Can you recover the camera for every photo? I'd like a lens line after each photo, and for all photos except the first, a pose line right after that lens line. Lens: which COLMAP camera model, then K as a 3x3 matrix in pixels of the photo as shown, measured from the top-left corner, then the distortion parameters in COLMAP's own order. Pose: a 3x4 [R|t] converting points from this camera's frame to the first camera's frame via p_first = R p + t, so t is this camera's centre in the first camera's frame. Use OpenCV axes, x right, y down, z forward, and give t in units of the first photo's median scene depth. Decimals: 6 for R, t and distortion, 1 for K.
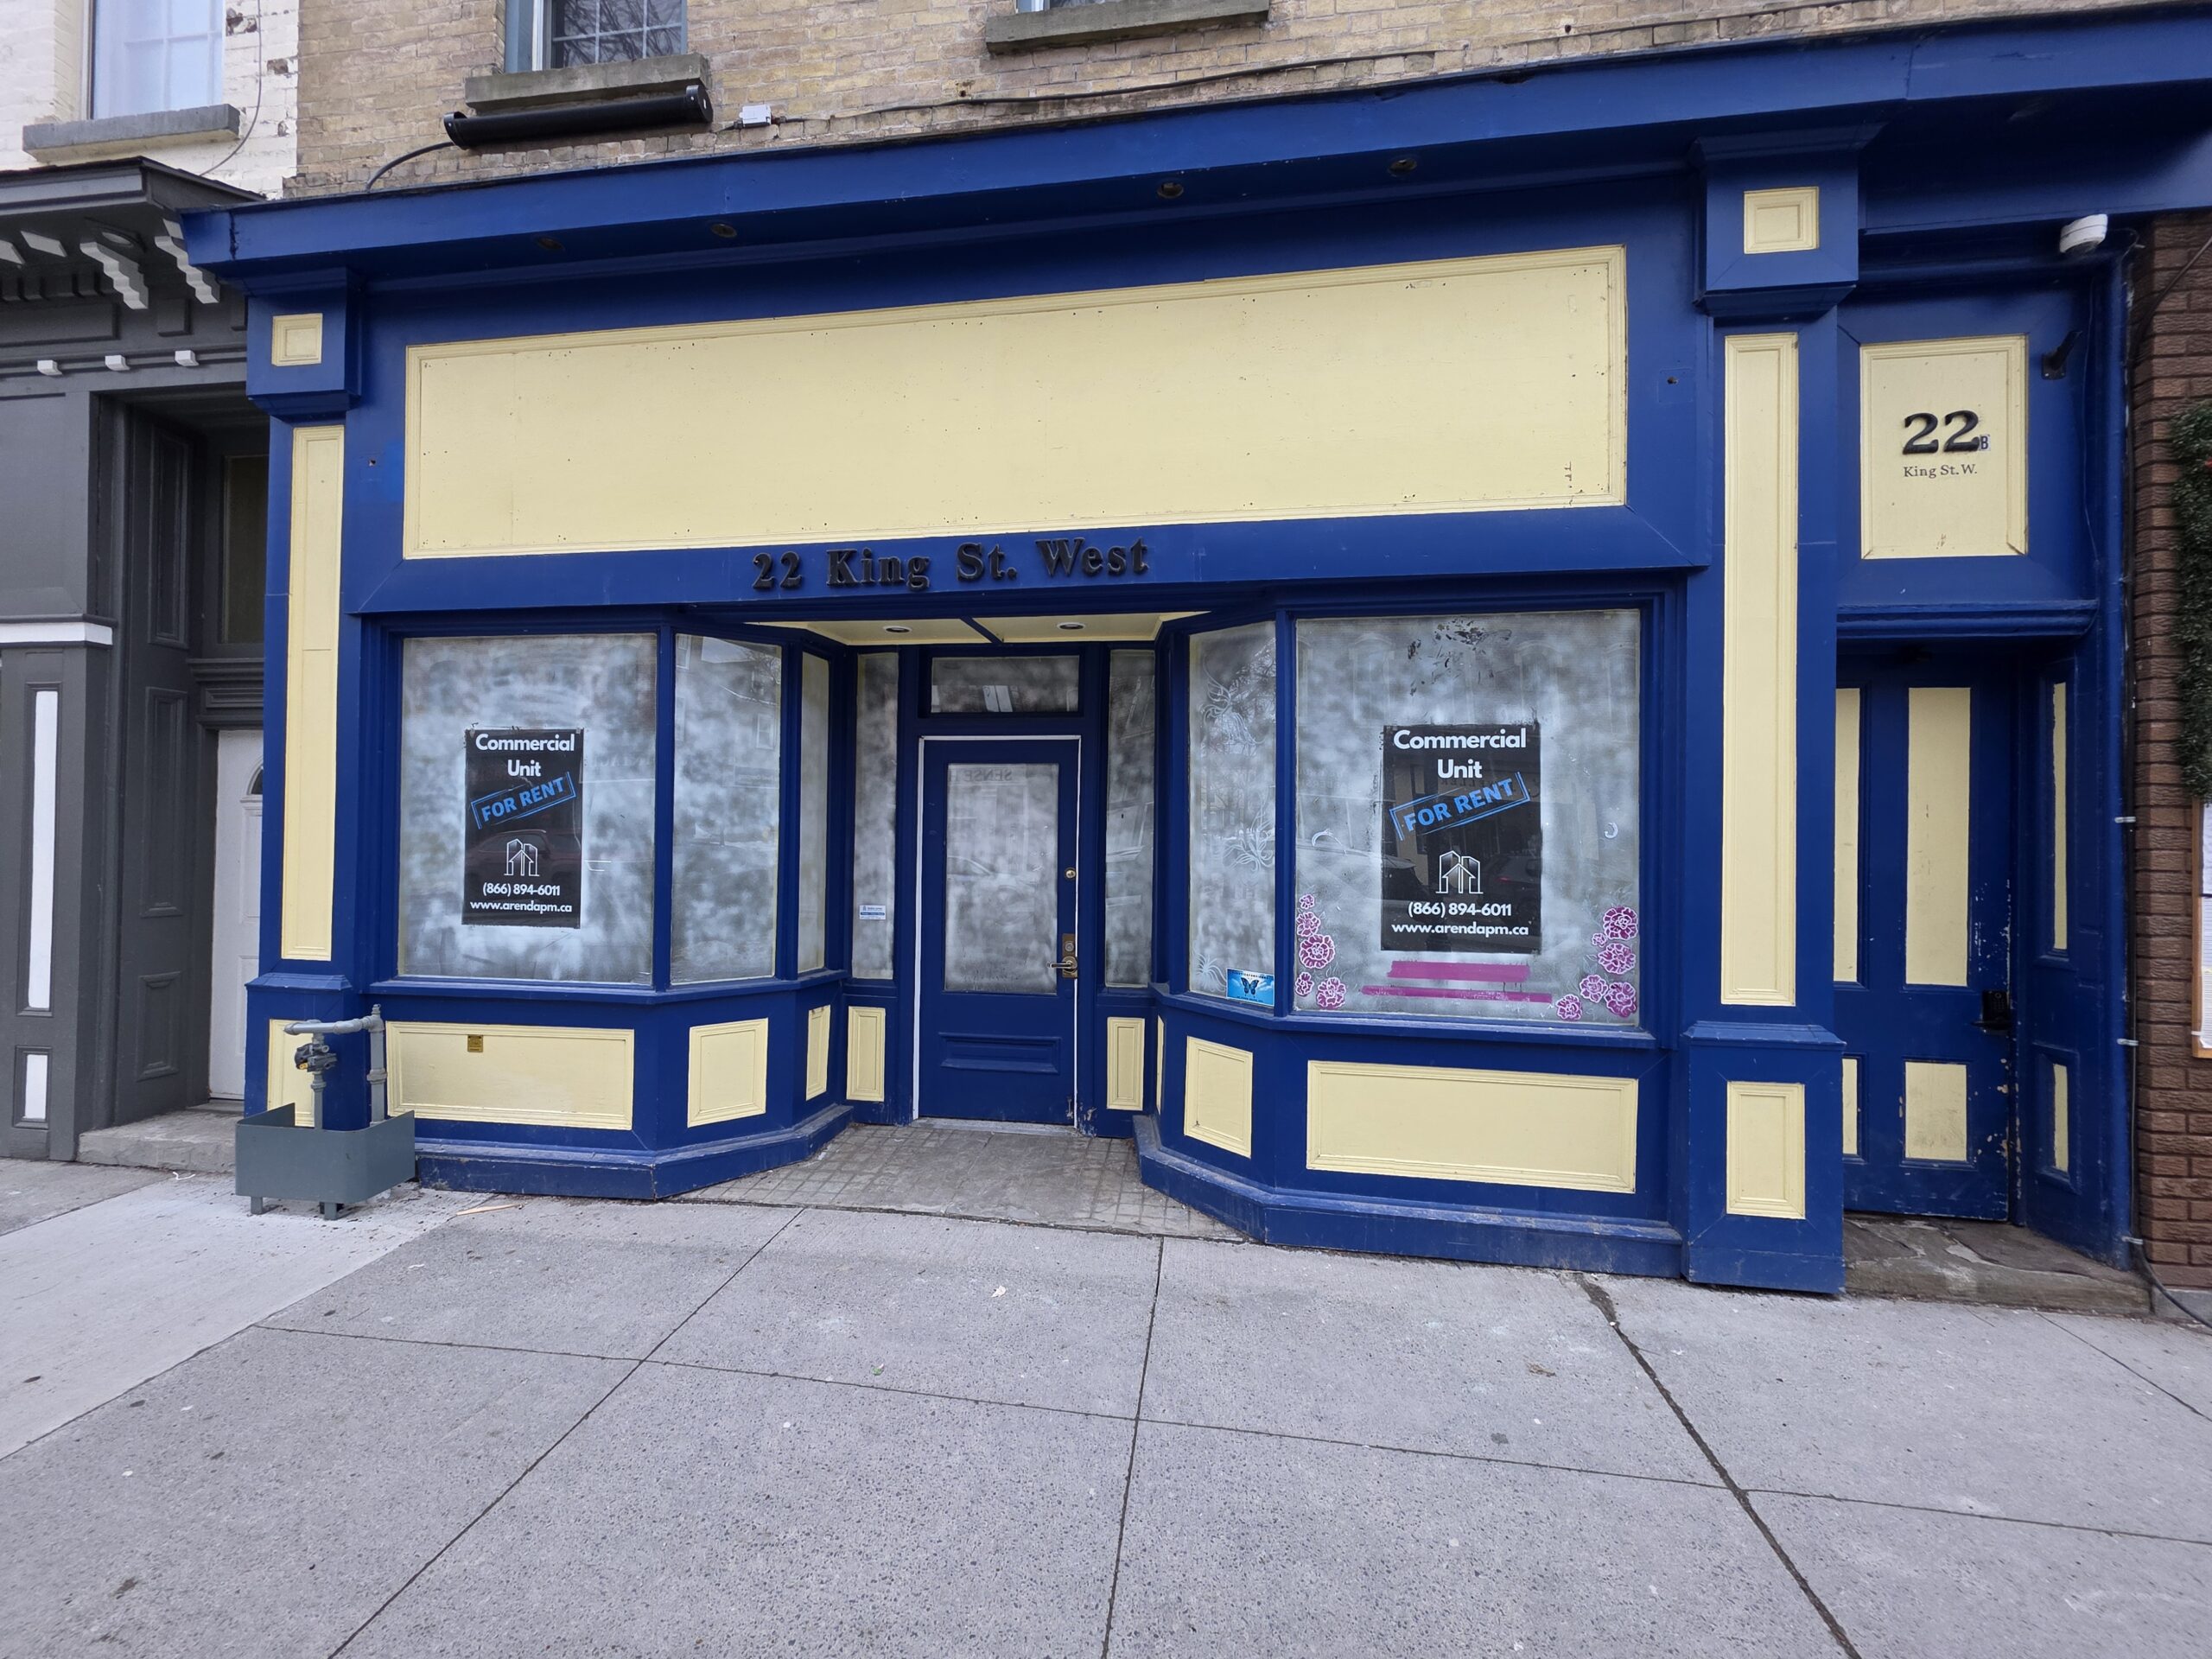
lens RADIAL K [[880.6, 0, 1090.5], [0, 880.6, 833.9], [0, 0, 1]] dist [0.003279, 0.000195]
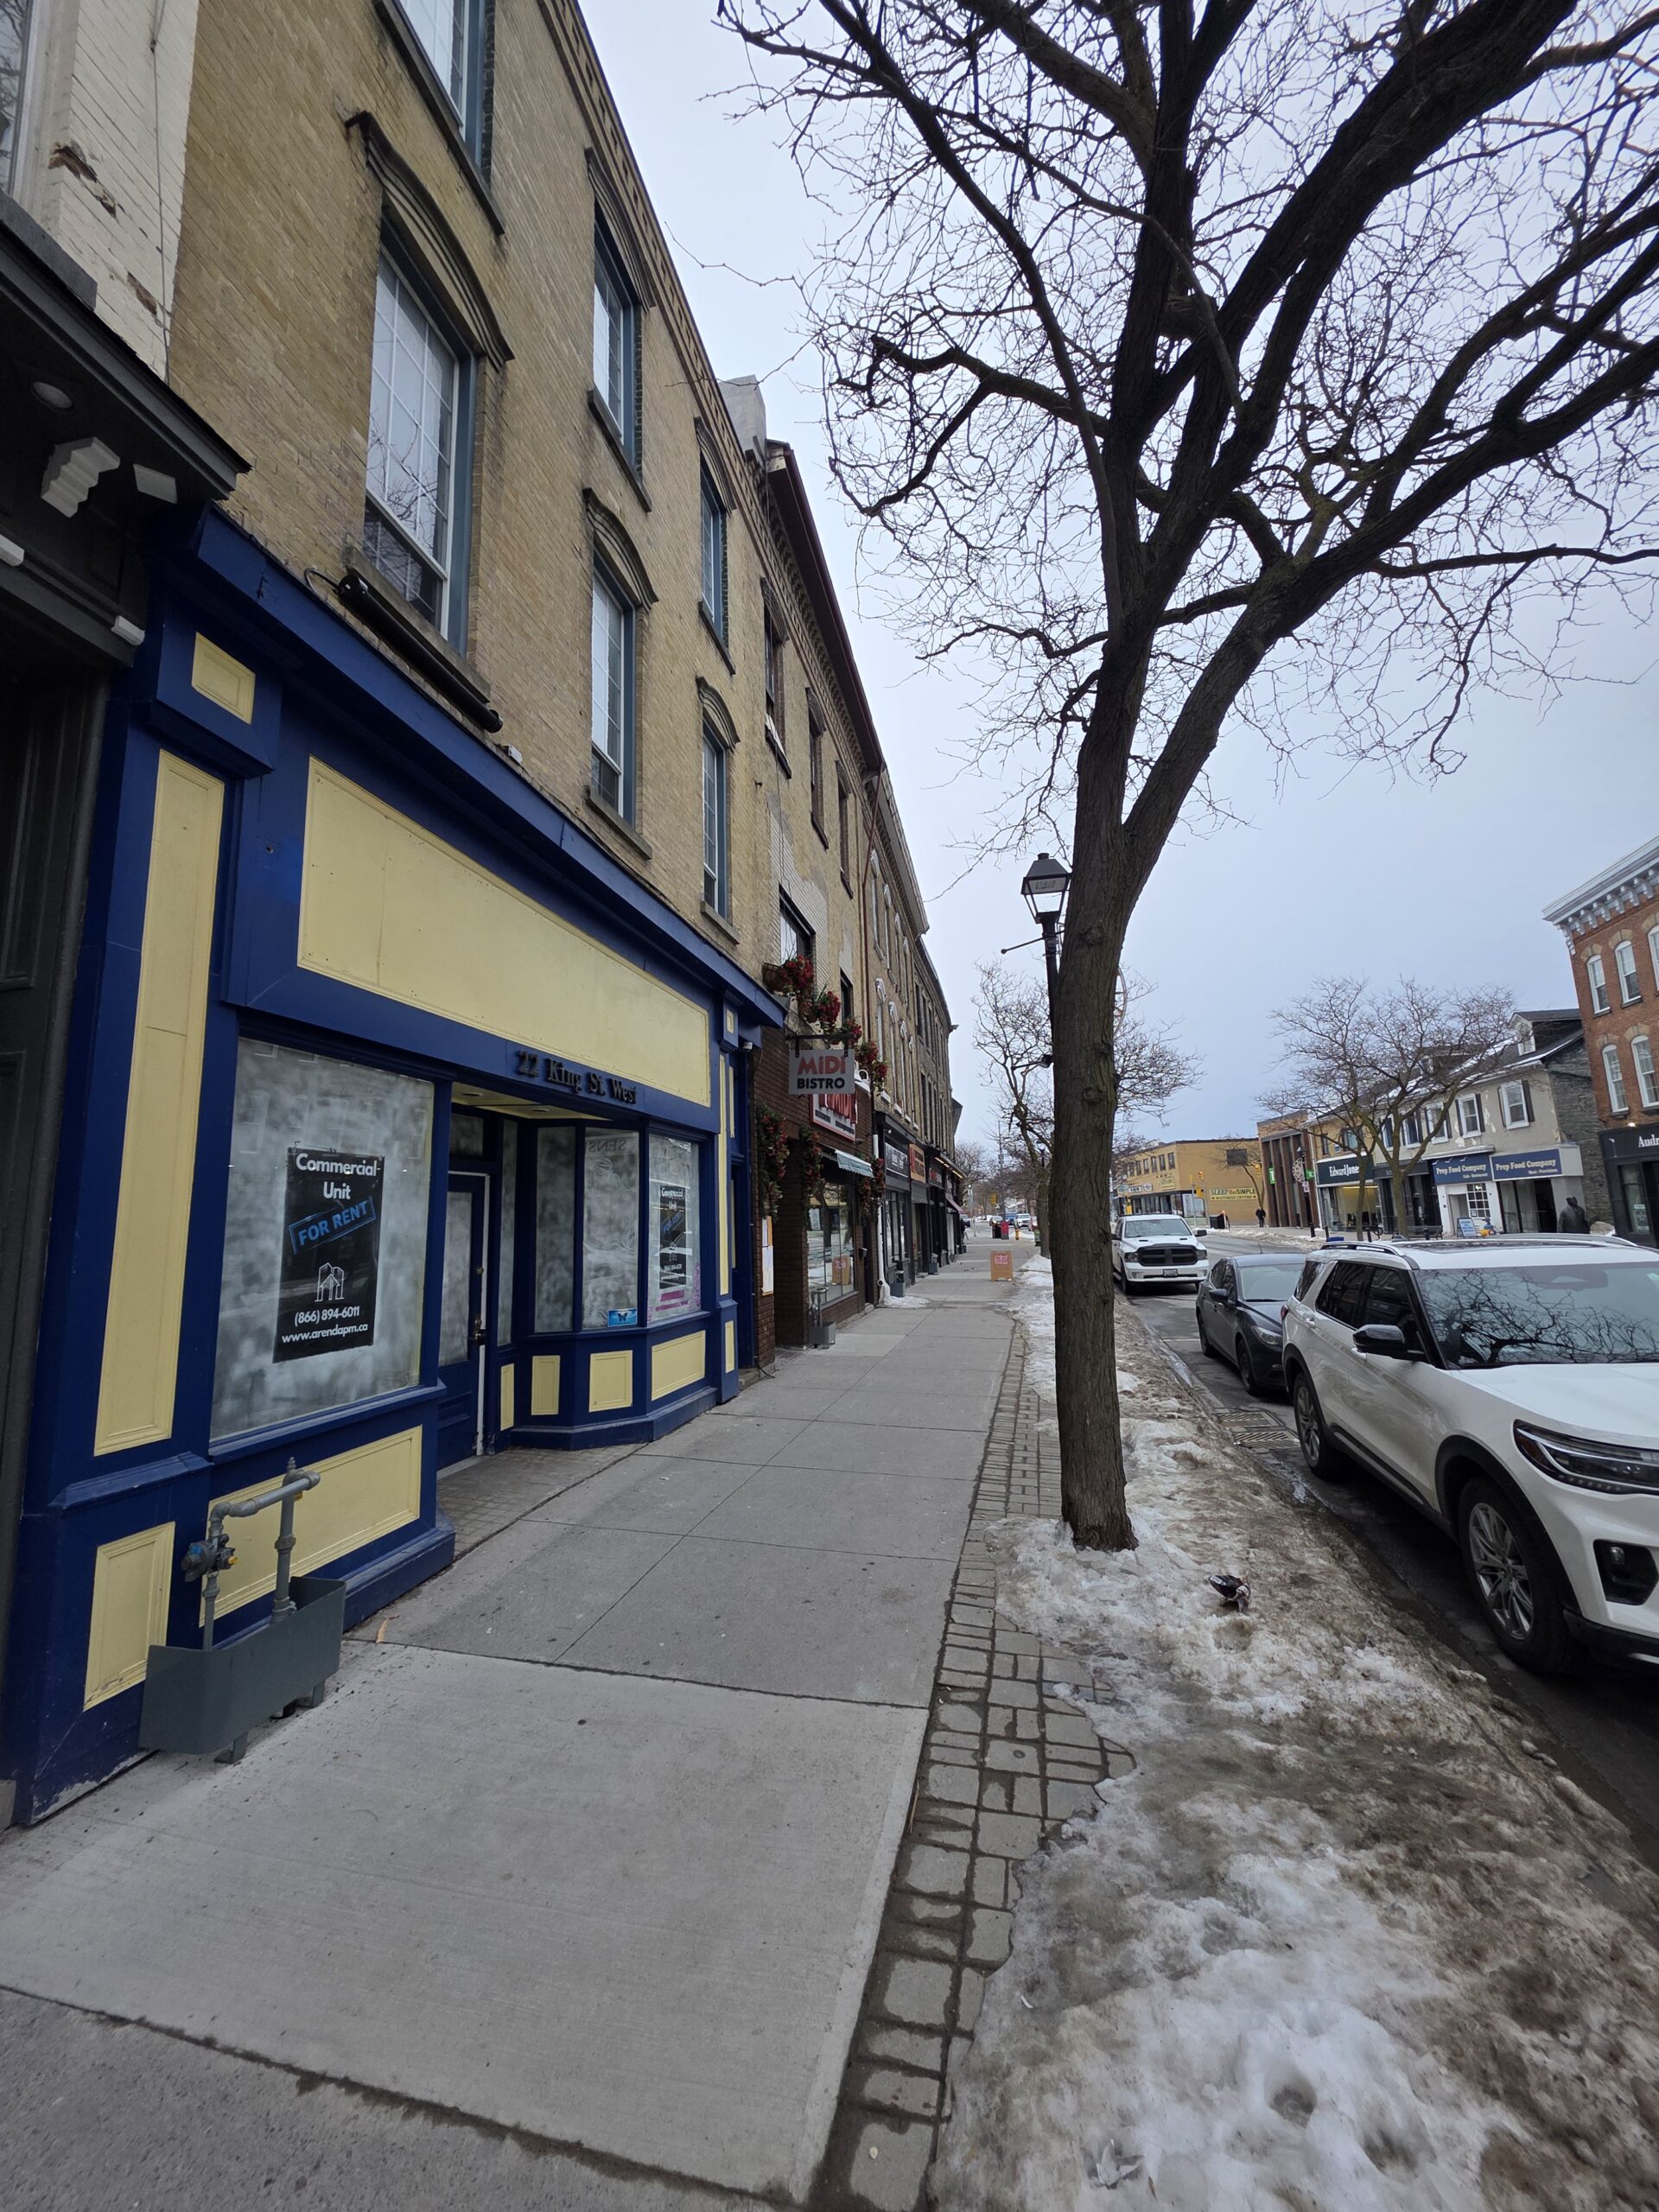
lens RADIAL K [[880.6, 0, 827.5], [0, 880.6, 1082.1], [0, 0, 1]] dist [0.003279, 0.000195]
pose [[0.074360, 0.147606, 0.986247, -1.733801], [0.022506, 0.988485, -0.149638, -0.036491], [-0.996977, 0.033324, 0.070182, 0.392309]]
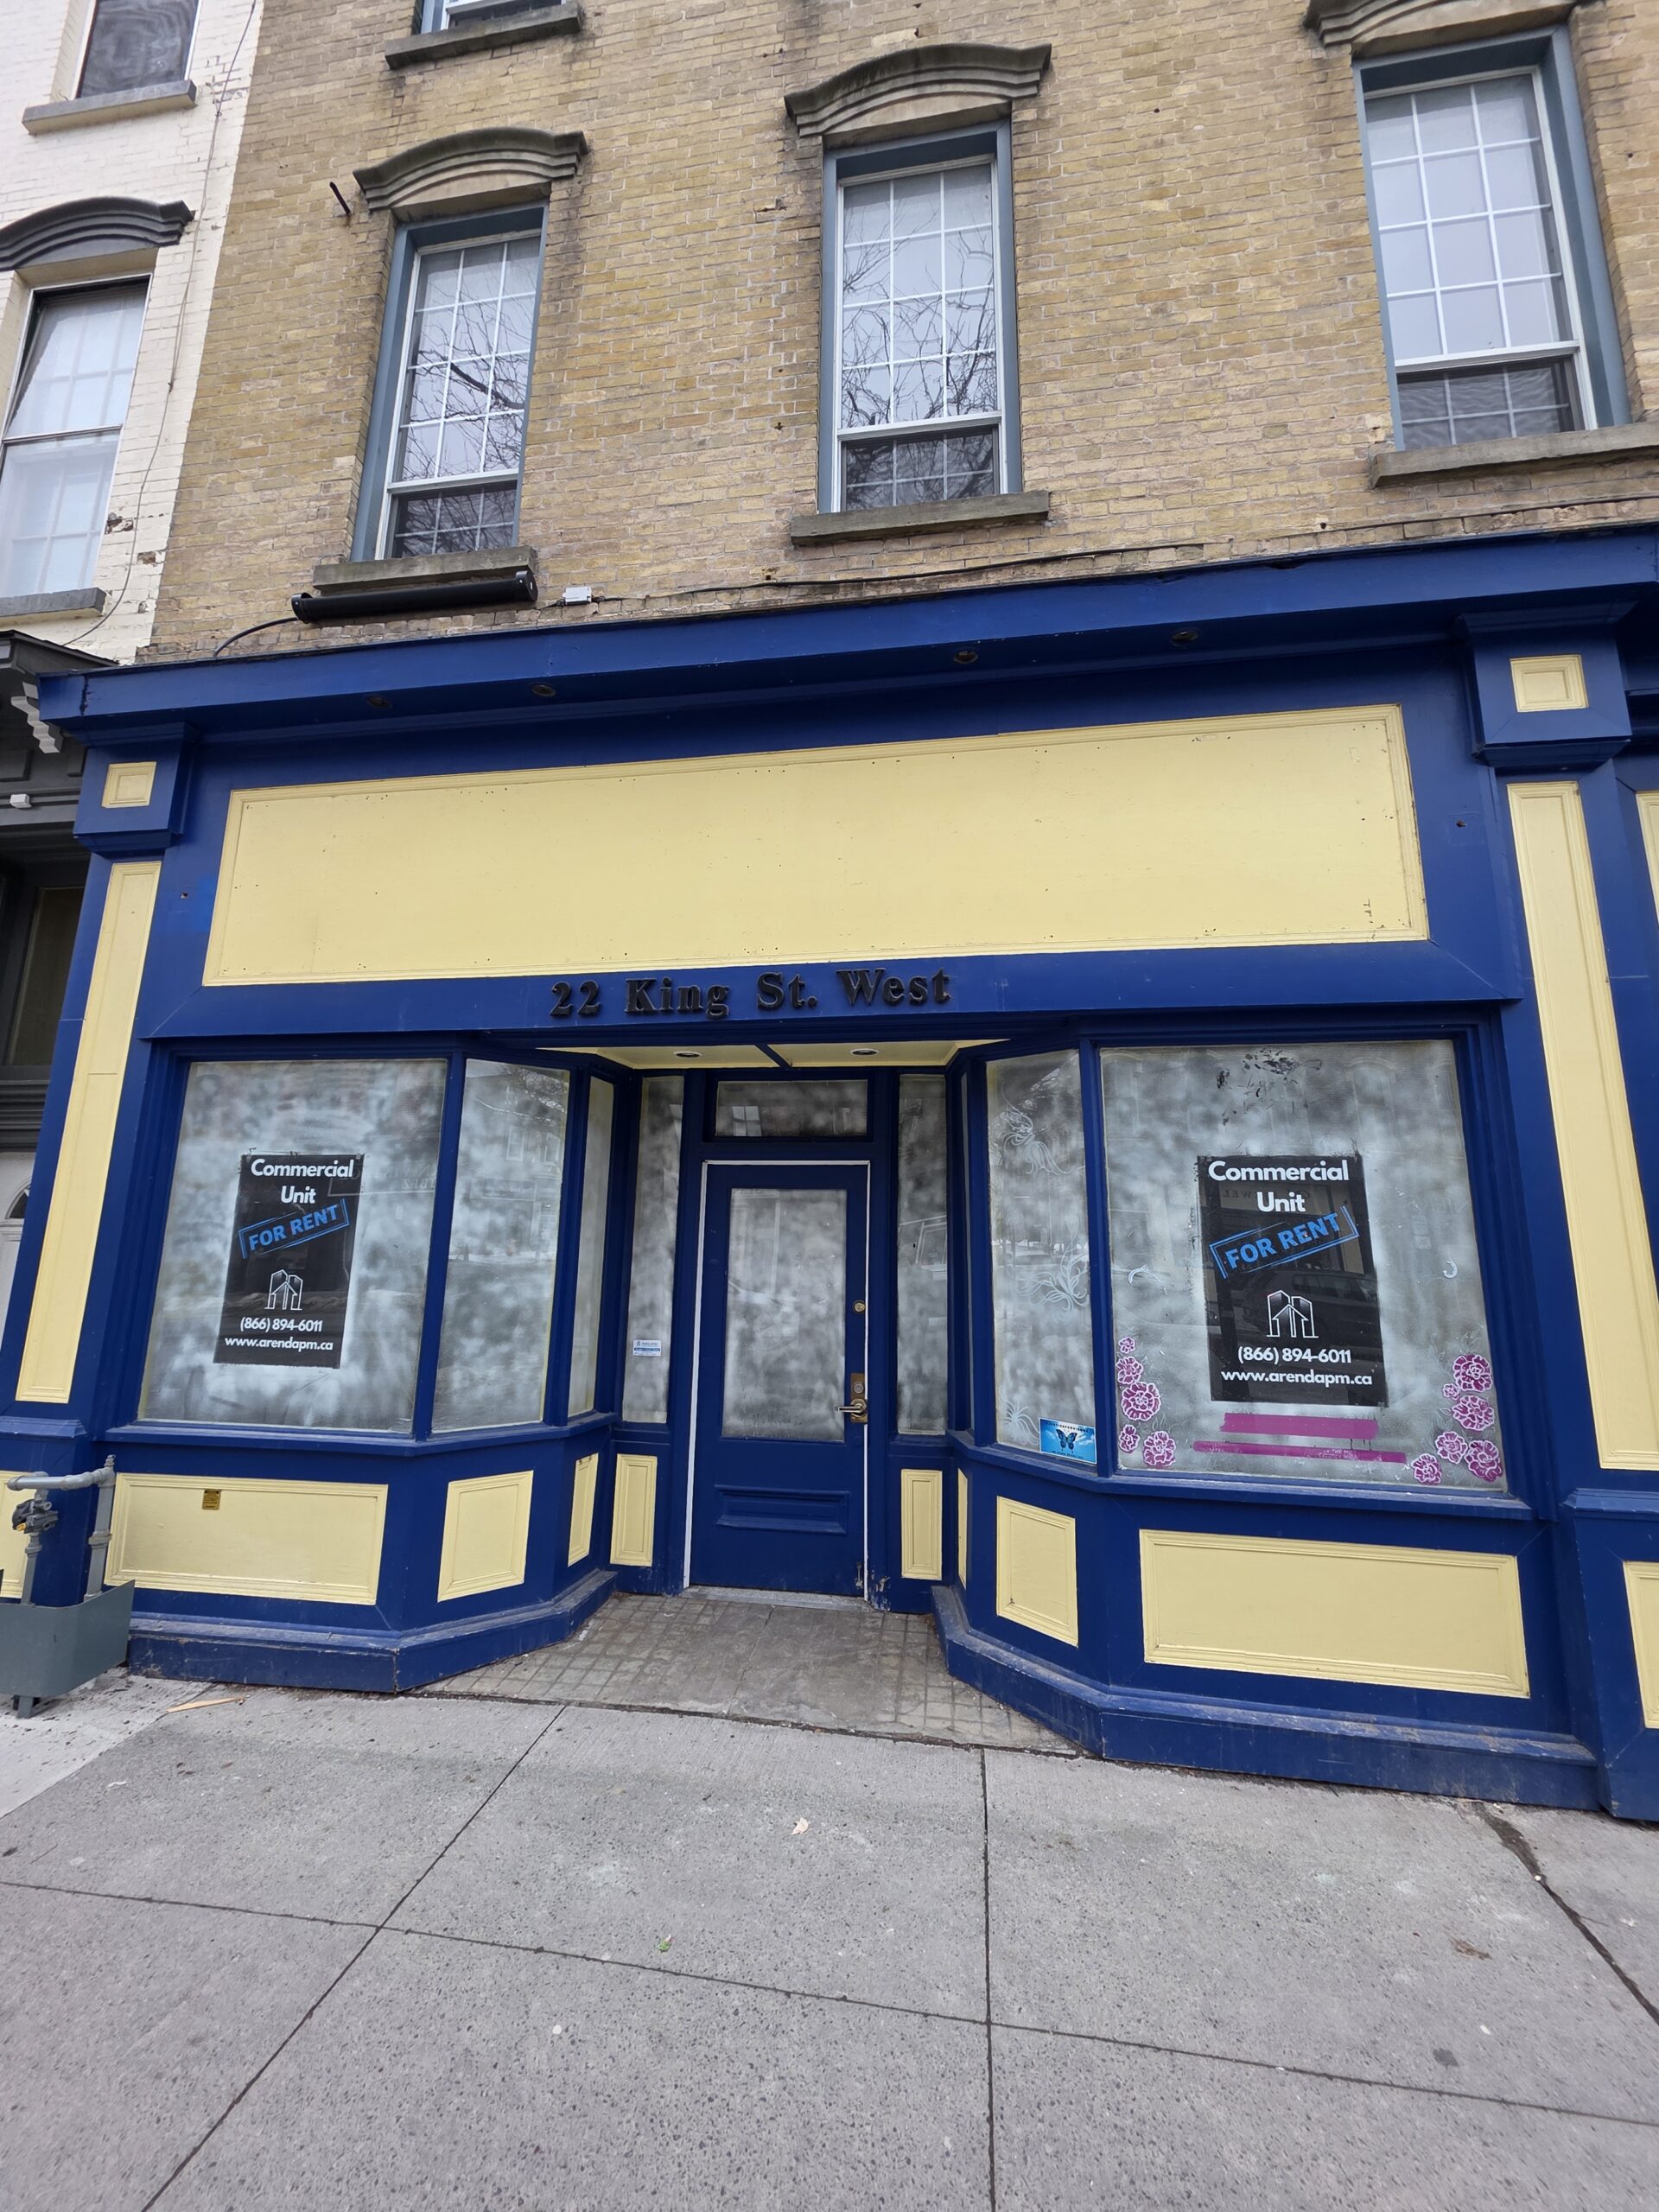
lens RADIAL K [[880.6, 0, 829.3], [0, 880.6, 1088.7], [0, 0, 1]] dist [0.003279, 0.000195]
pose [[0.999982, 0.003166, -0.005152, -0.060900], [-0.004019, 0.984578, -0.174902, -0.024200], [0.004519, 0.174919, 0.984572, 0.034891]]
